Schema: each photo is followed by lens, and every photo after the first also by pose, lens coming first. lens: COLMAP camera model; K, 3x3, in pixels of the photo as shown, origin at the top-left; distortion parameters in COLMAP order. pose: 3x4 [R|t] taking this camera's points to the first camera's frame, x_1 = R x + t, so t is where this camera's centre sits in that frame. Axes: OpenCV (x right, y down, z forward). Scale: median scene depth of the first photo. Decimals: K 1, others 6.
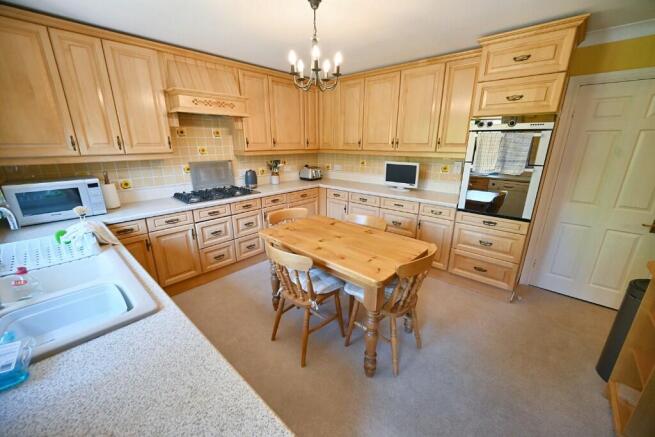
lens RADIAL K [[257.2, 0, 327.7], [0, 257.2, 219.0], [0, 0, 1]] dist [-0.000440, 0.000032]
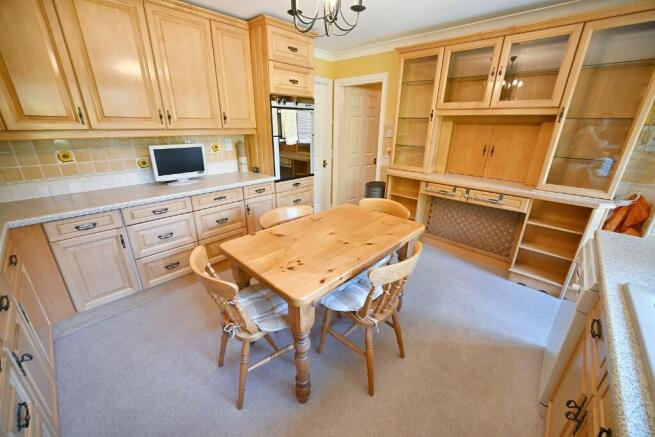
lens RADIAL K [[257.2, 0, 327.5], [0, 257.2, 218.5], [0, 0, 1]] dist [-0.000440, 0.000032]
pose [[0.025606, -0.355779, 0.934219, -0.477968], [0.277358, 0.900365, 0.335284, -0.170920], [-0.960425, 0.250528, 0.121733, 0.600399]]
